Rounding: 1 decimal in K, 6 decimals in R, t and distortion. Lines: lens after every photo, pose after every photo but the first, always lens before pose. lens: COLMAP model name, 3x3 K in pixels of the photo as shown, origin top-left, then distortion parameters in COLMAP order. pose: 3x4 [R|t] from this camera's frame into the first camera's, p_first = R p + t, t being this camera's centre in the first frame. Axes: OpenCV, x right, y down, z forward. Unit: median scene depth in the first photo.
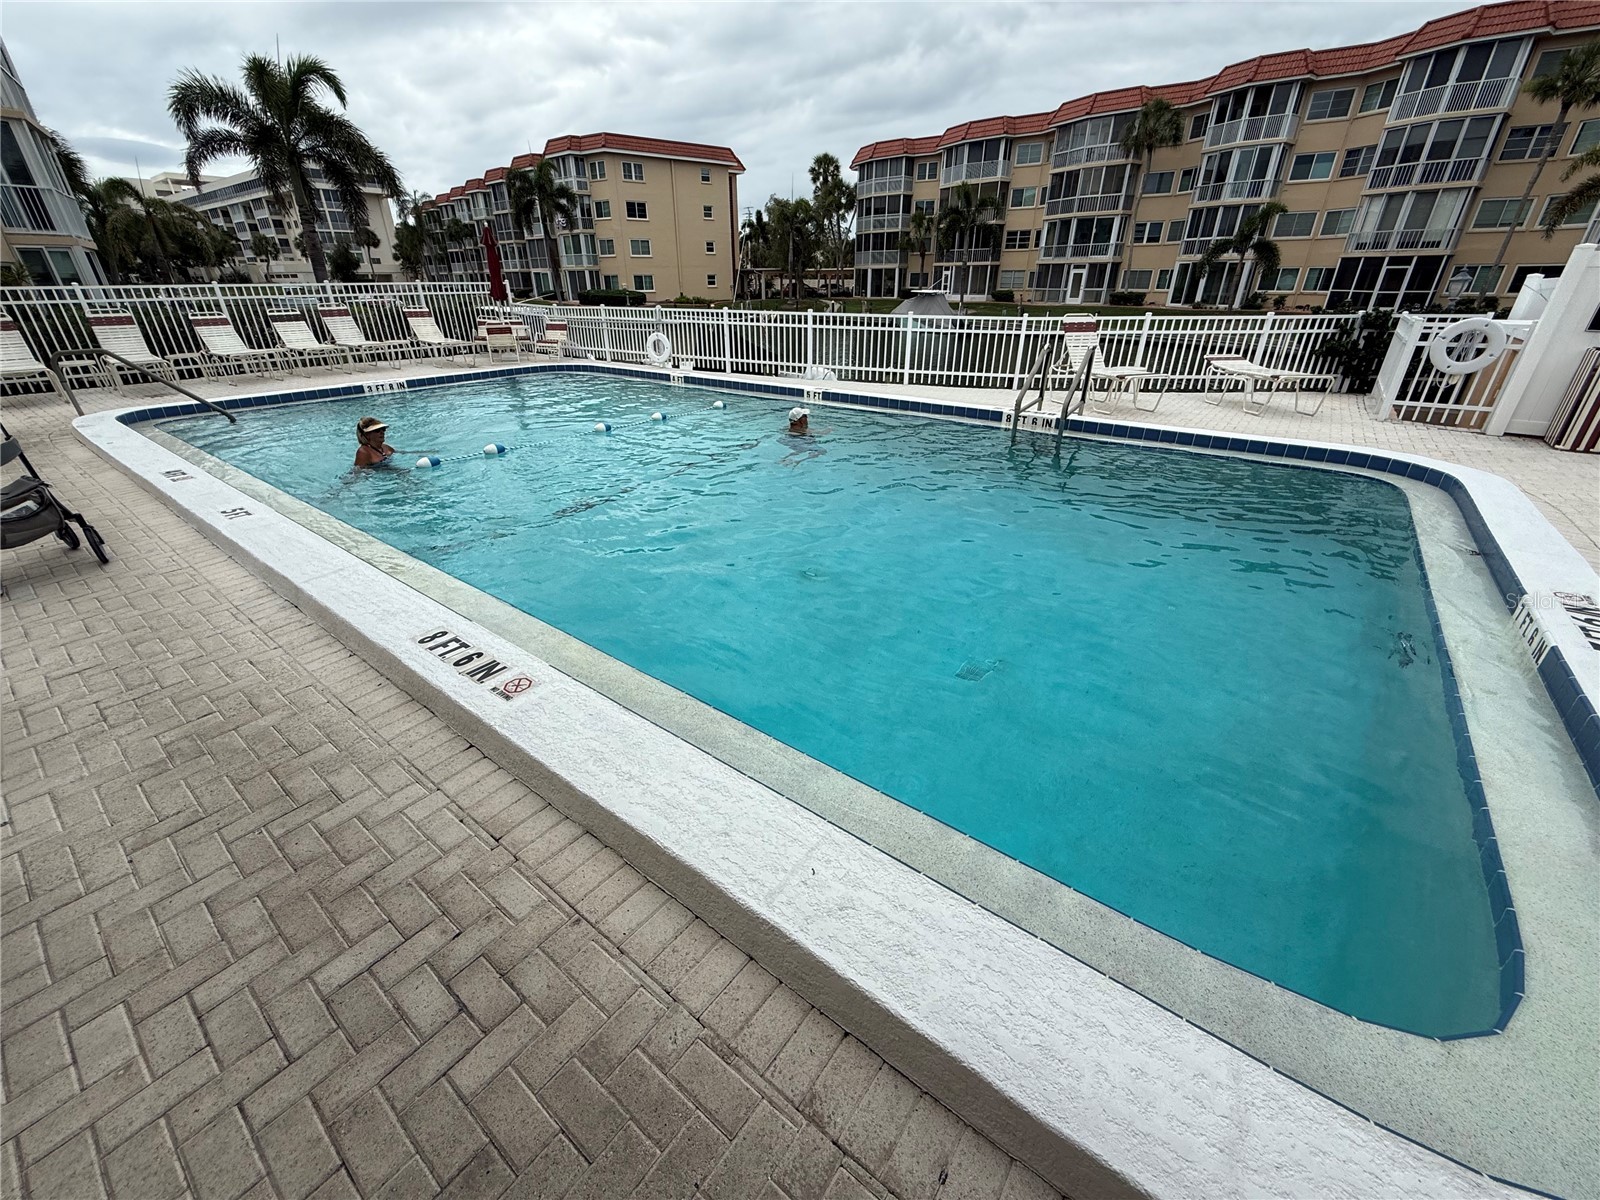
lens RADIAL K [[640.2, 0, 799.4], [0, 640.2, 598.7], [0, 0, 1]] dist [-0.000460, 0.000221]
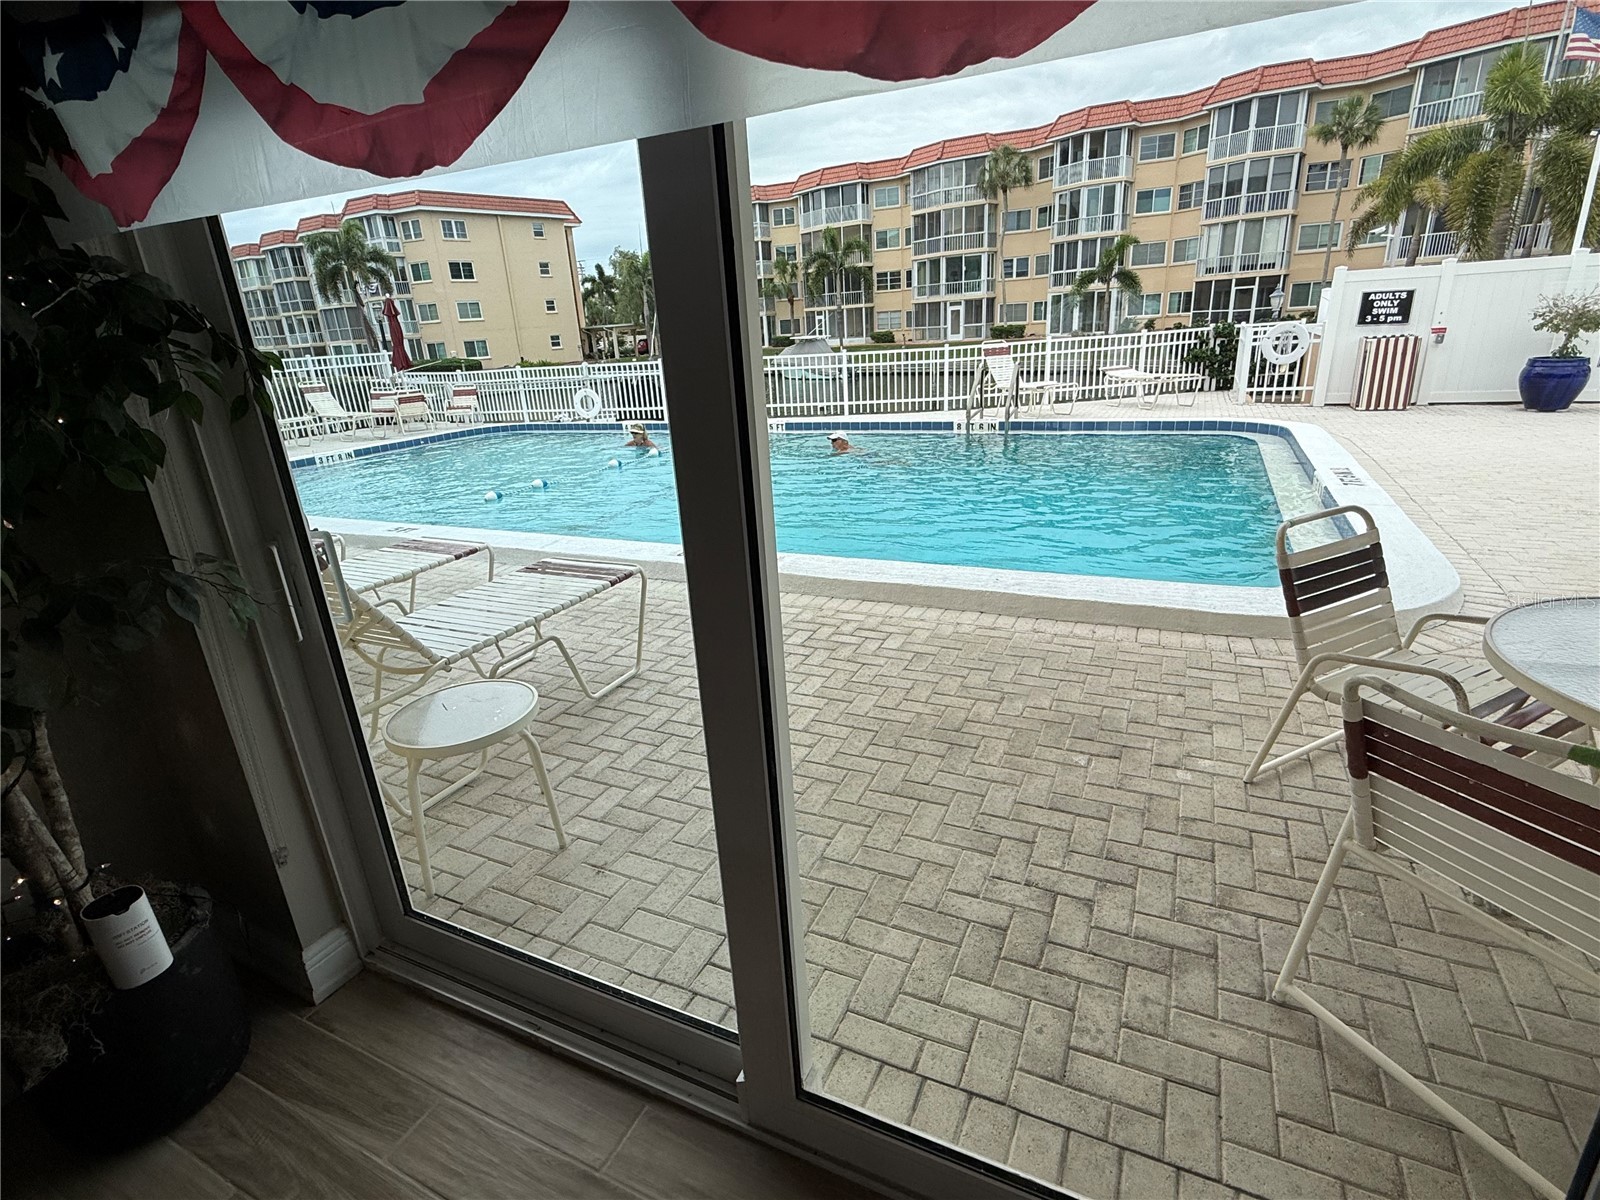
lens RADIAL K [[779.0, 0, 800.5], [0, 779.0, 601.4], [0, 0, 1]] dist [0.000946, -0.001021]
pose [[0.978793, -0.118863, 0.166843, -0.050551], [0.139271, 0.983383, -0.116454, 0.034350], [-0.150229, 0.137220, 0.979082, -0.067277]]
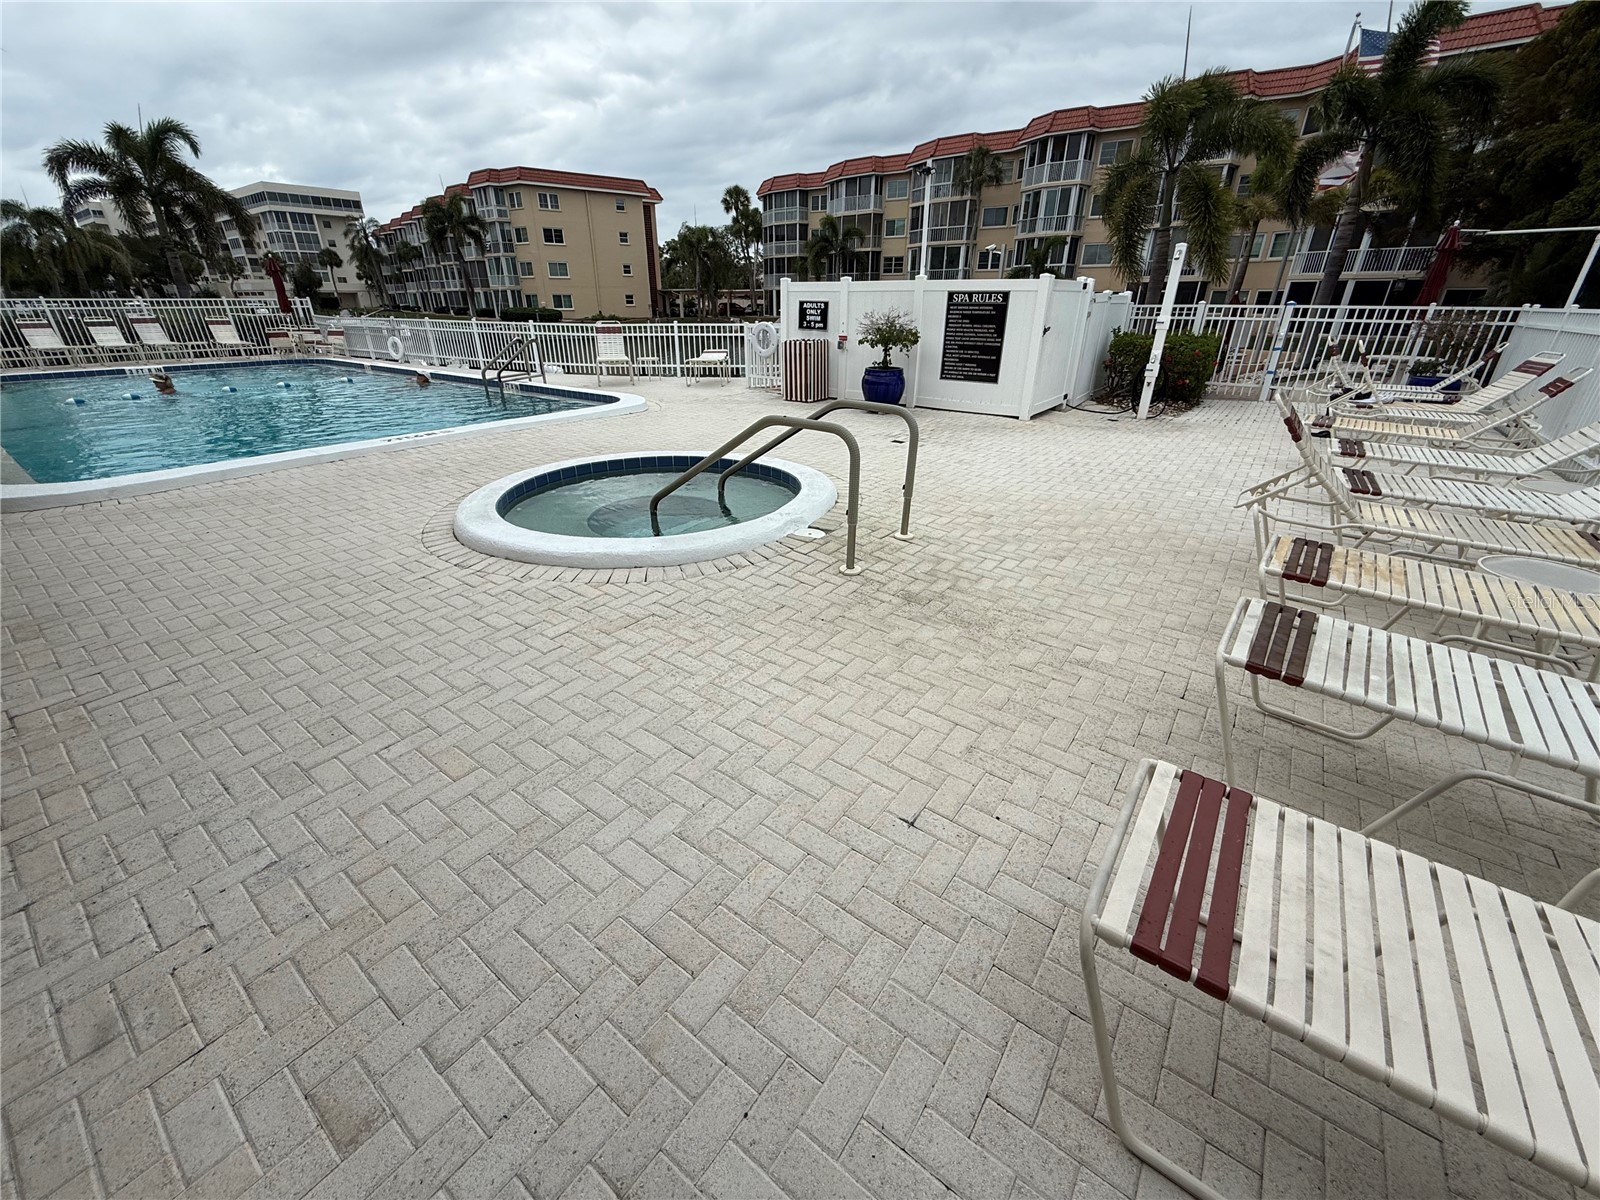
lens RADIAL K [[640.2, 0, 794.3], [0, 640.2, 595.2], [0, 0, 1]] dist [-0.000460, 0.000221]
pose [[0.999948, 0.000976, 0.010178, 0.219468], [-0.000665, 0.999535, -0.030480, 0.058584], [-0.010203, 0.030472, 0.999484, -0.116253]]
